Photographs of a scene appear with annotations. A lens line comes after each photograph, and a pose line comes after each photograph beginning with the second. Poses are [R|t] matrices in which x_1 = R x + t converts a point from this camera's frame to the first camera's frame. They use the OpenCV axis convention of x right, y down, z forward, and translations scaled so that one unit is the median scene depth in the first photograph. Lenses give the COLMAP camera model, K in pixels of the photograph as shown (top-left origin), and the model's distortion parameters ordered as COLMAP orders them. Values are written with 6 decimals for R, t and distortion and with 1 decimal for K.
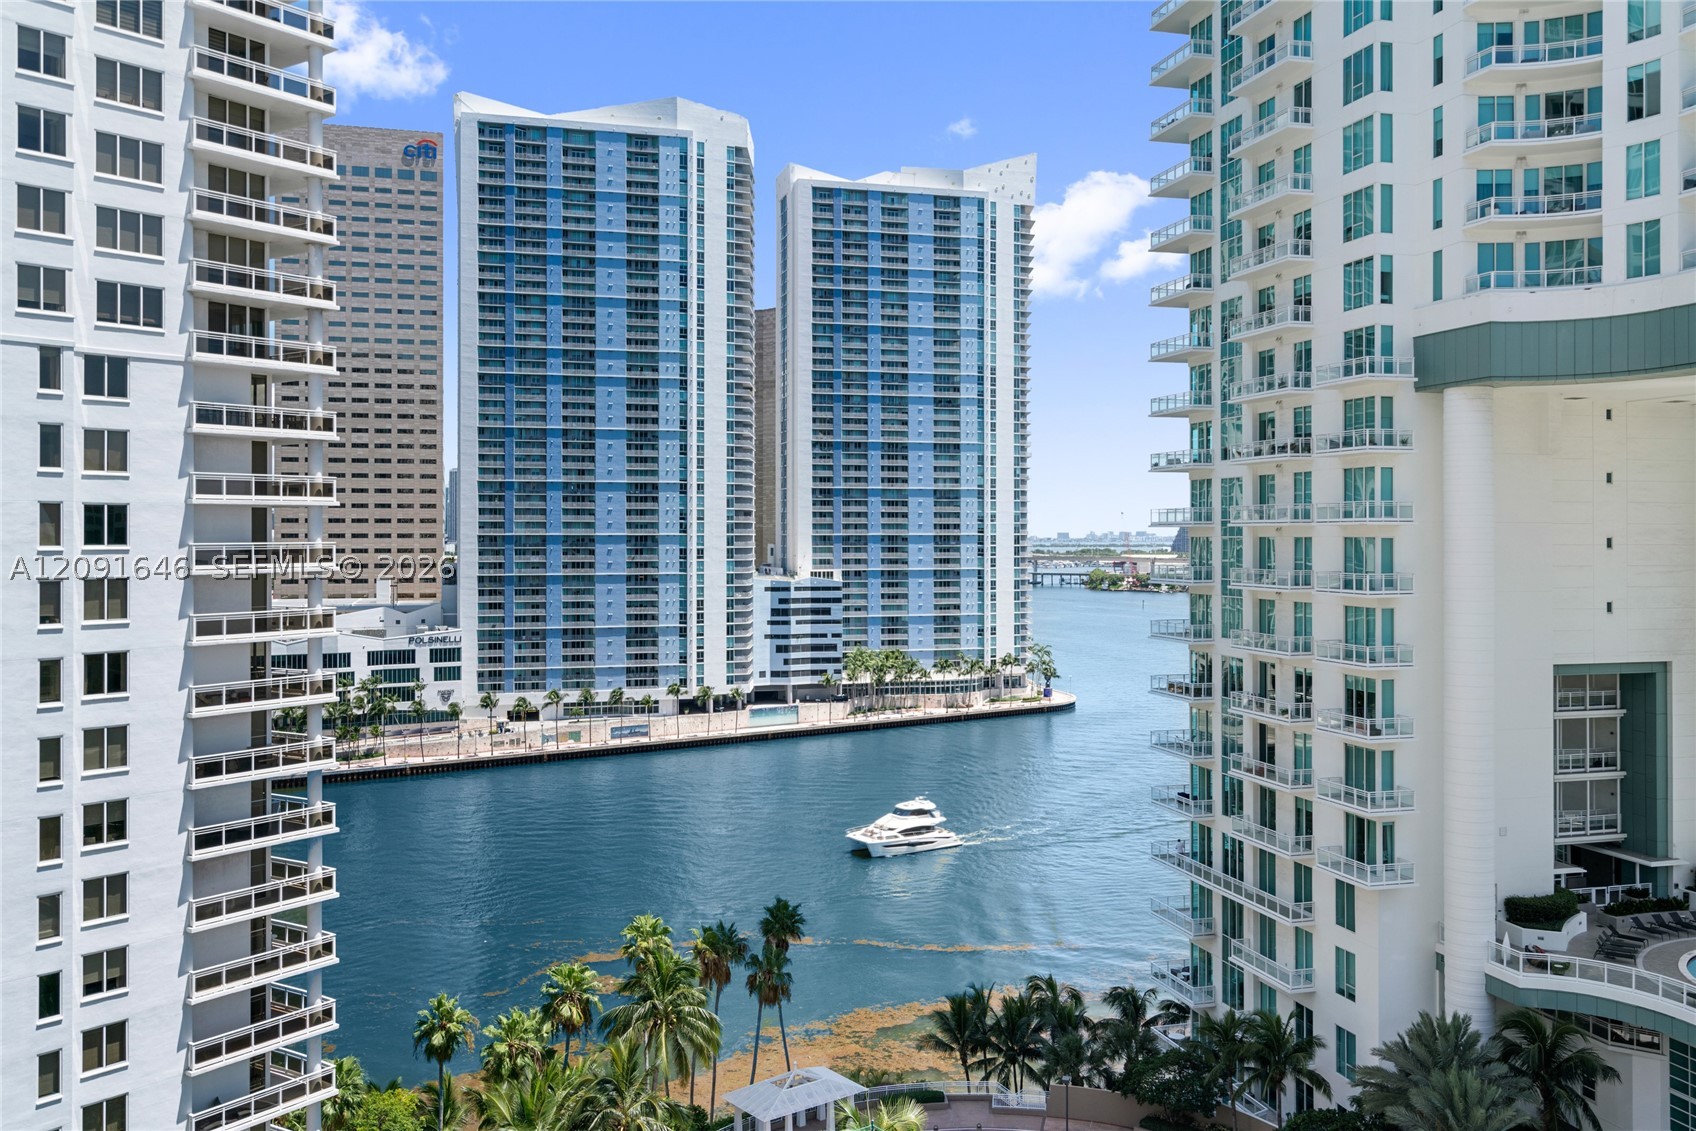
lens RADIAL K [[1402.1, 0, 842.5], [0, 1402.1, 524.5], [0, 0, 1]] dist [0.033809, -0.031630]
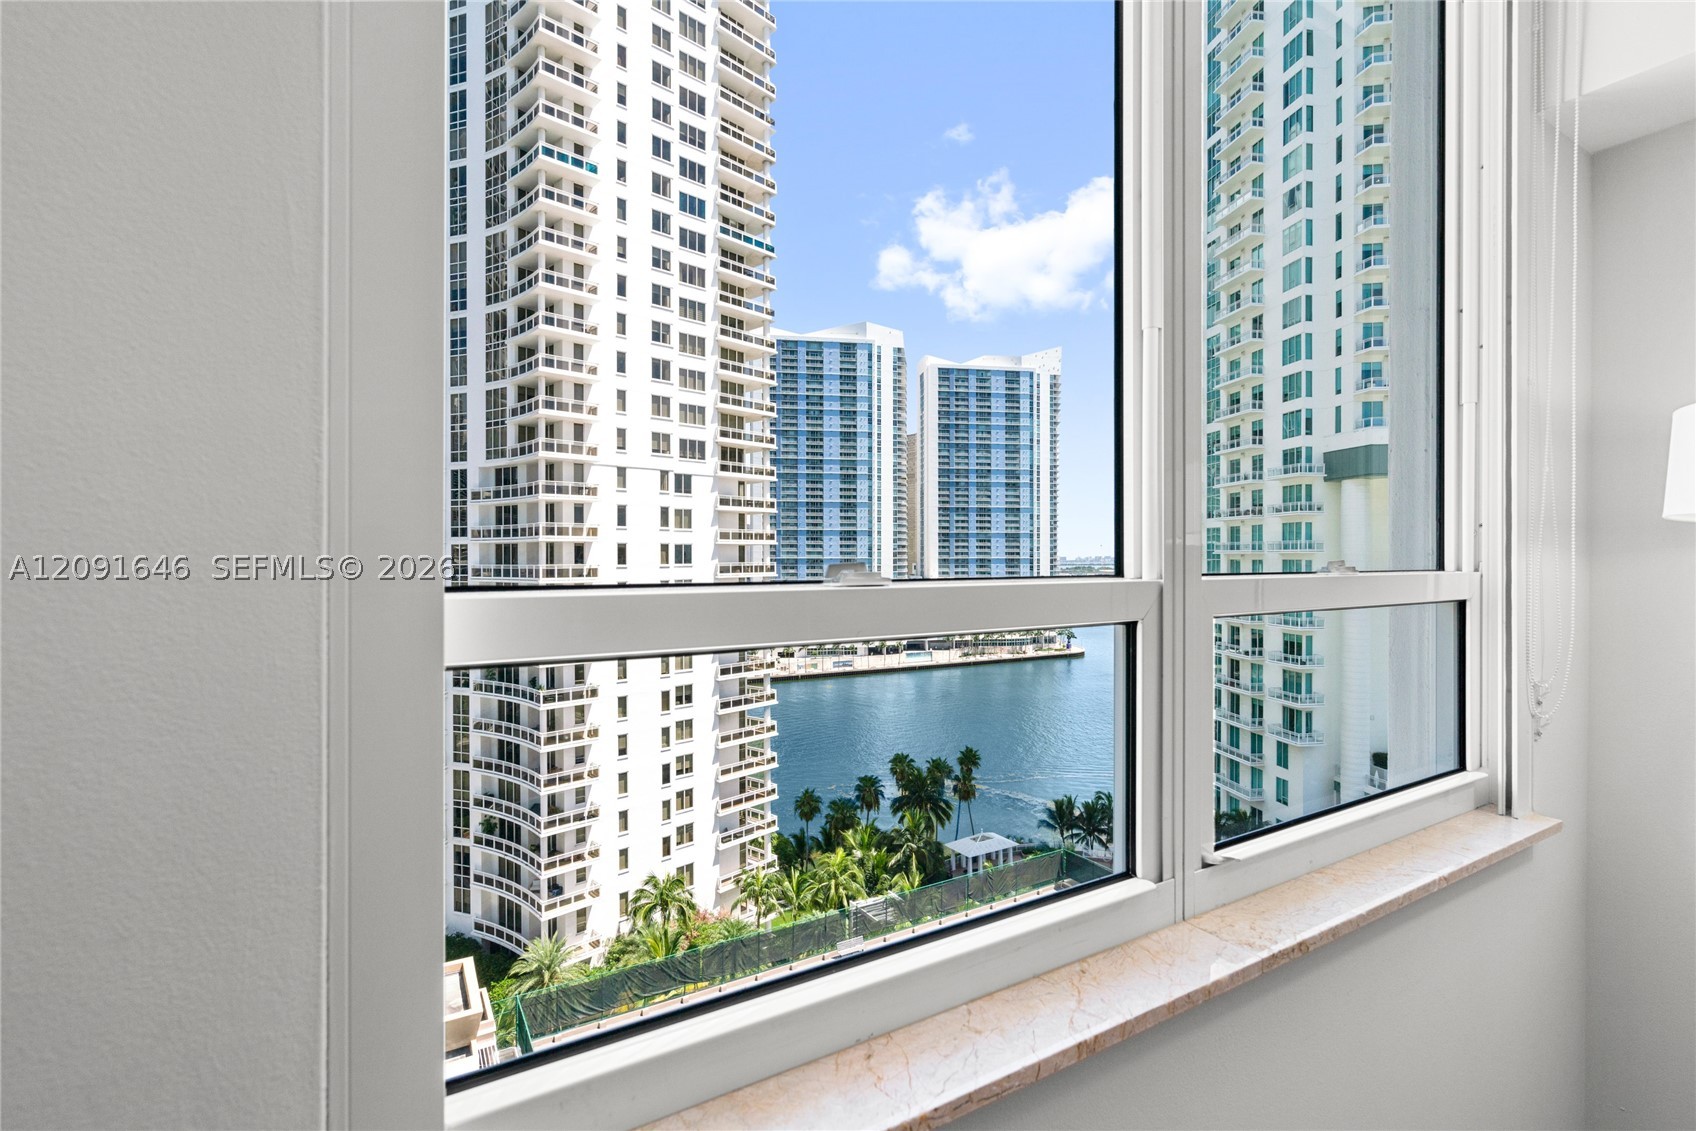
lens RADIAL K [[773.4, 0, 855.0], [0, 773.4, 561.6], [0, 0, 1]] dist [-0.010741, 0.005733]
pose [[0.993775, -0.000380, -0.111402, -0.082145], [0.001678, 0.999932, 0.011556, -0.000992], [0.111390, -0.011671, 0.993708, -0.071907]]
